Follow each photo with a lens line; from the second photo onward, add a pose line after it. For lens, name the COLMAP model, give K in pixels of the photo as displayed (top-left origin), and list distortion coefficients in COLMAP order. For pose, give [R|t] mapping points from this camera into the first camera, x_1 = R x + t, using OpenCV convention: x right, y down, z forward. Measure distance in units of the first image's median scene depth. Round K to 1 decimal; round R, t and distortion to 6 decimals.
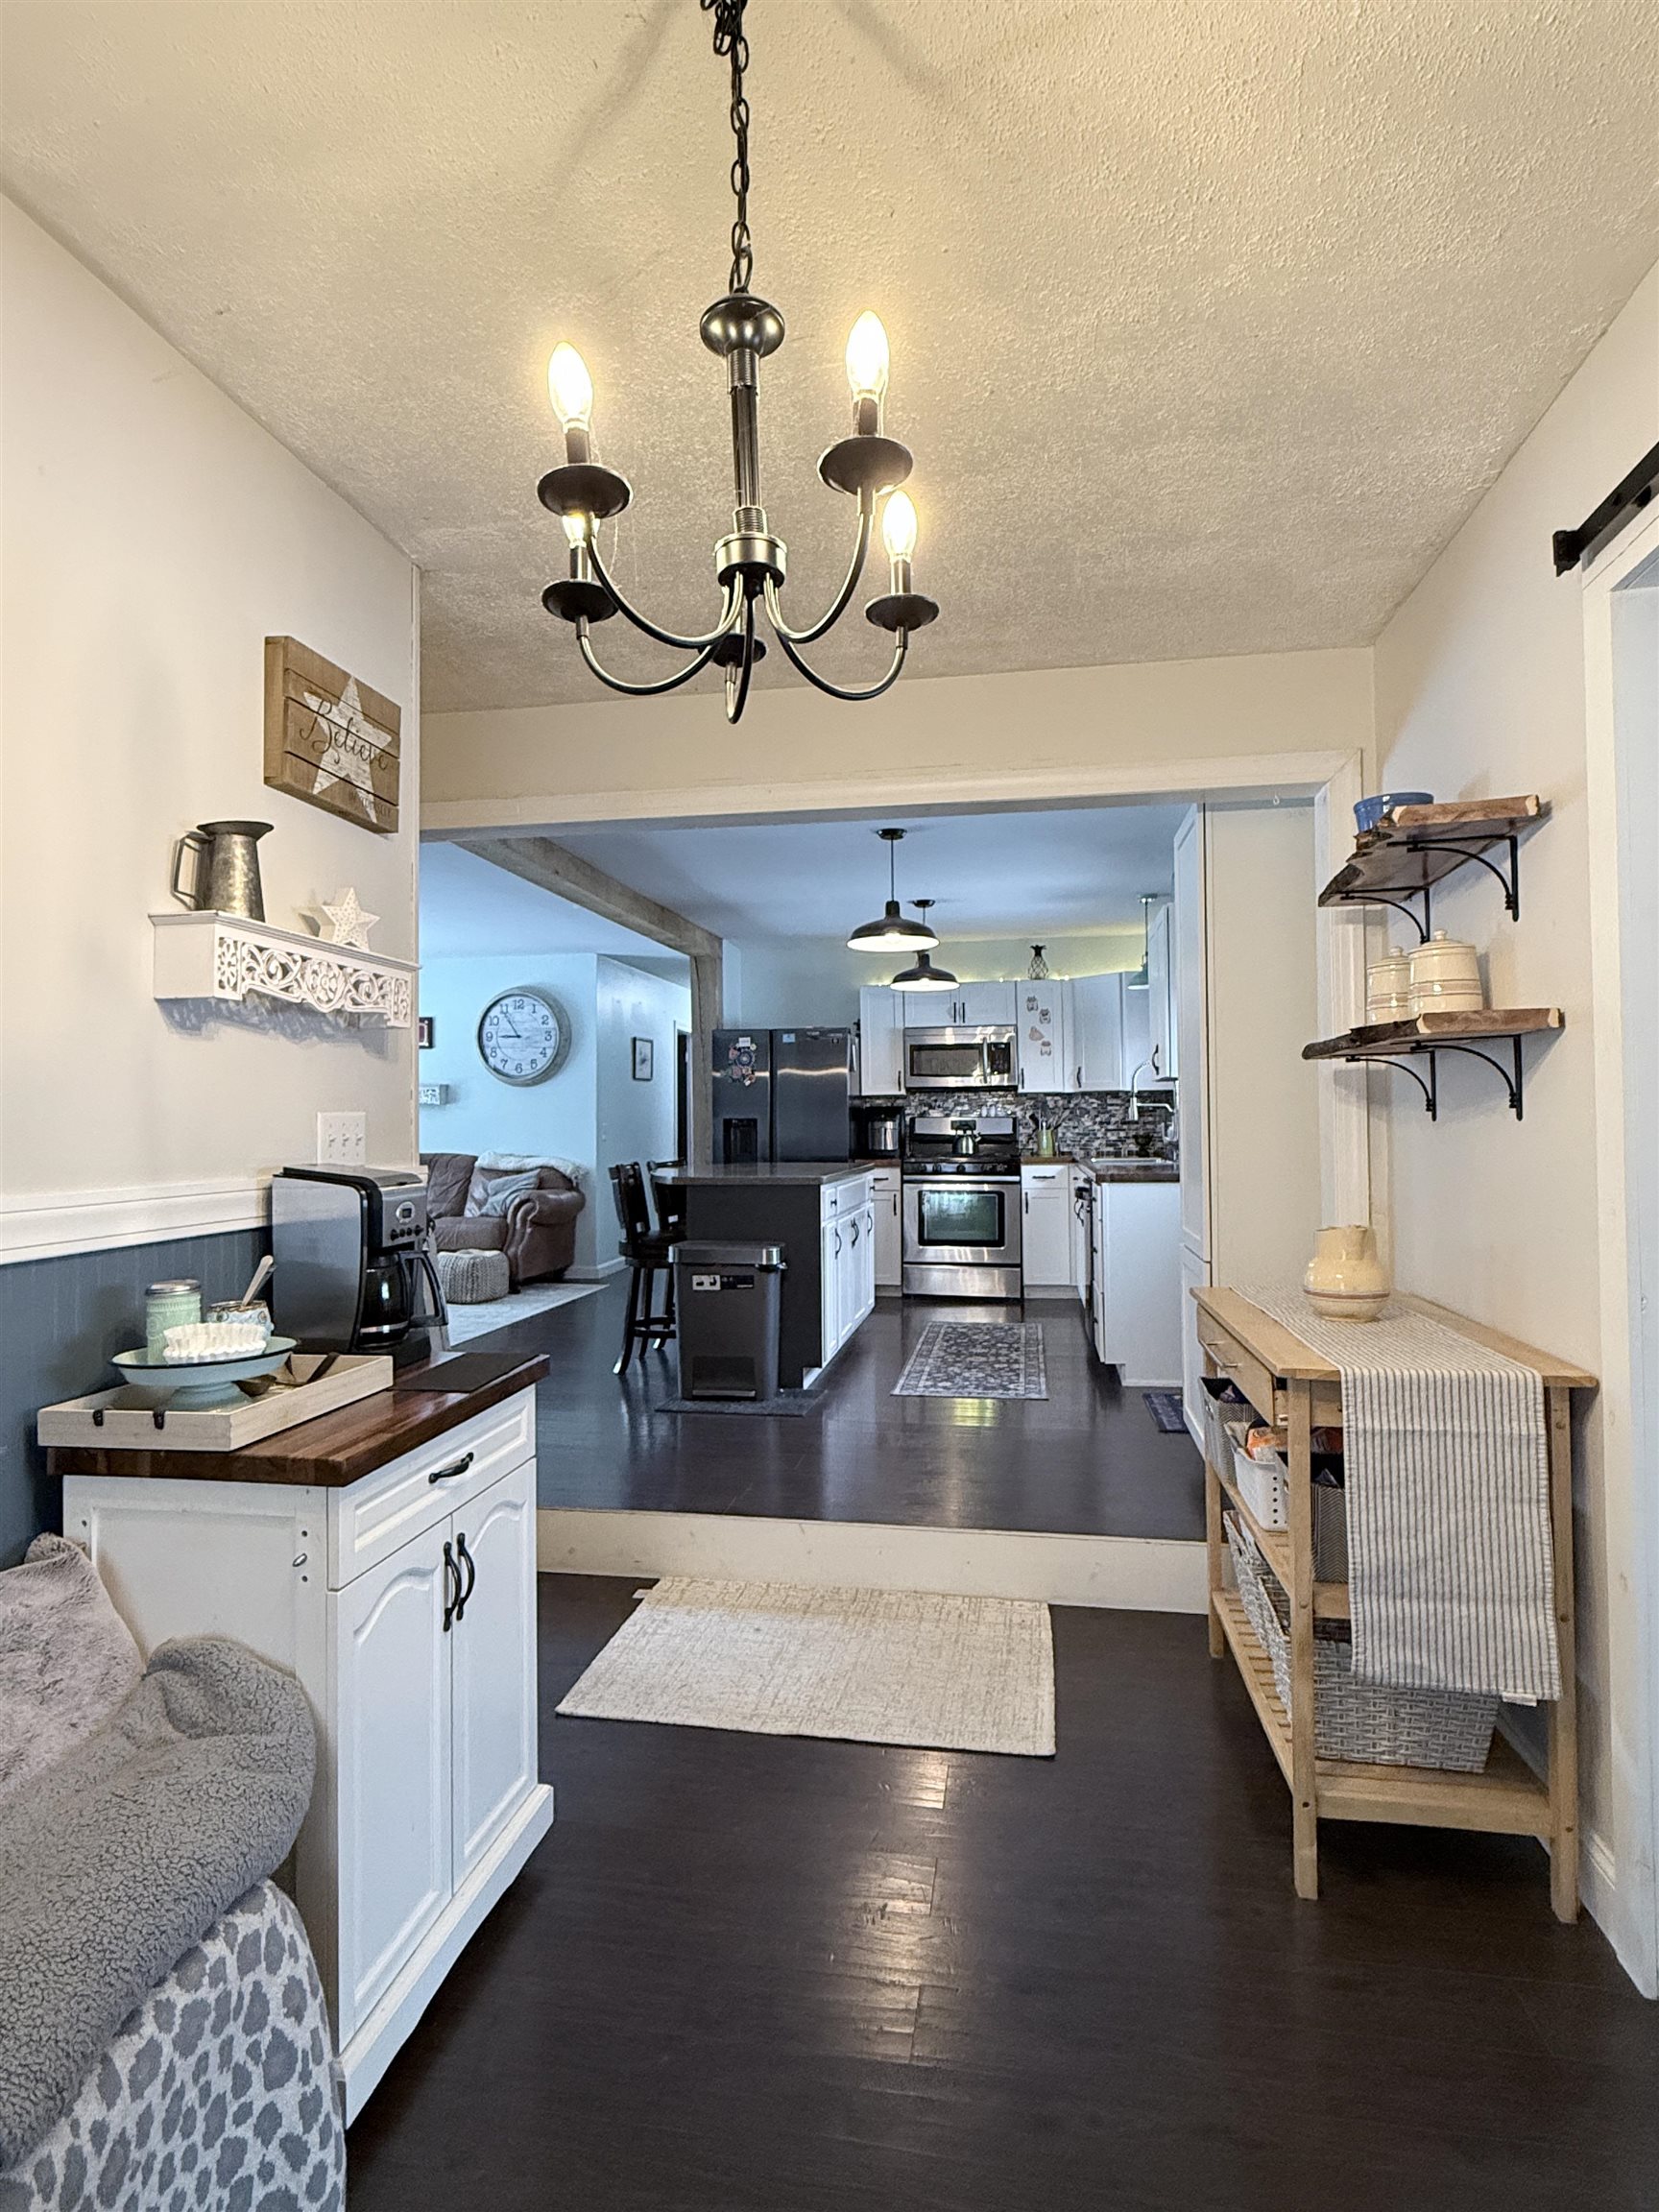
lens RADIAL K [[1152.3, 0, 824.5], [0, 1152.3, 1096.7], [0, 0, 1]] dist [-0.003361, 0.000219]
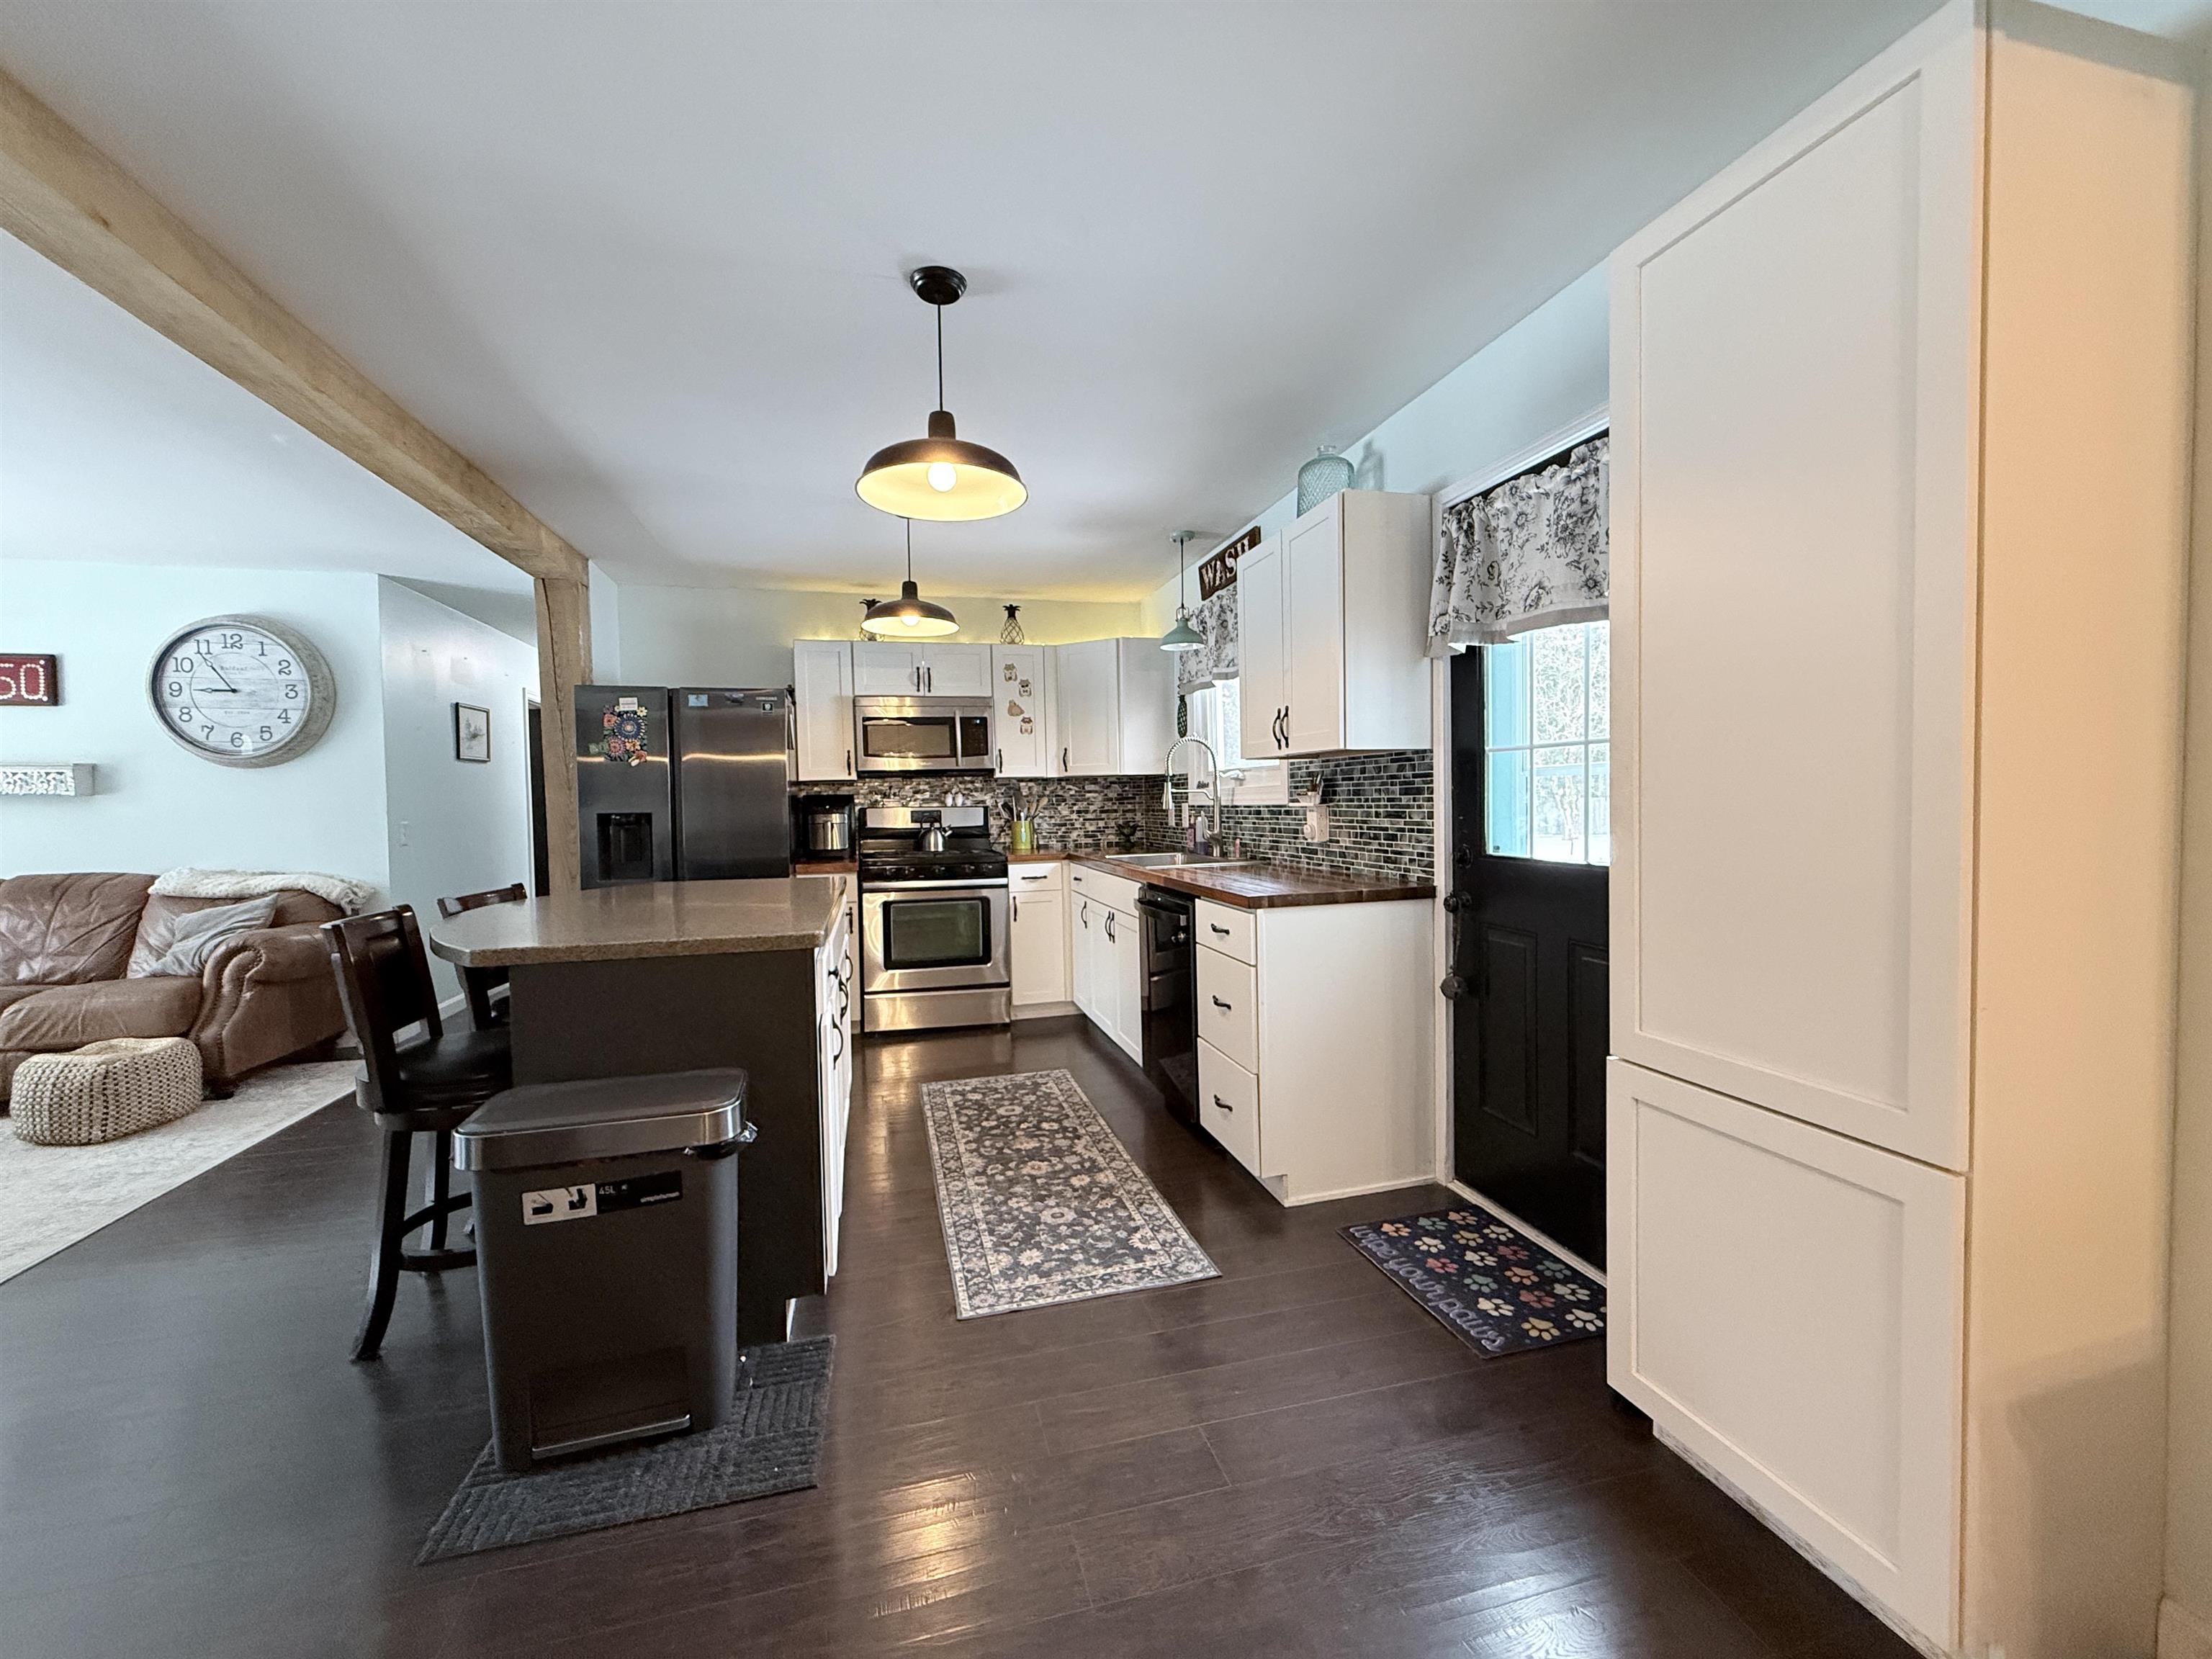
lens RADIAL K [[882.2, 0, 1103.4], [0, 882.2, 829.6], [0, 0, 1]] dist [-0.003287, 0.000322]
pose [[0.907995, -0.022363, 0.418384, -0.030904], [0.001935, 0.998788, 0.049187, 0.002903], [-0.418977, -0.043852, 0.906937, 0.365192]]
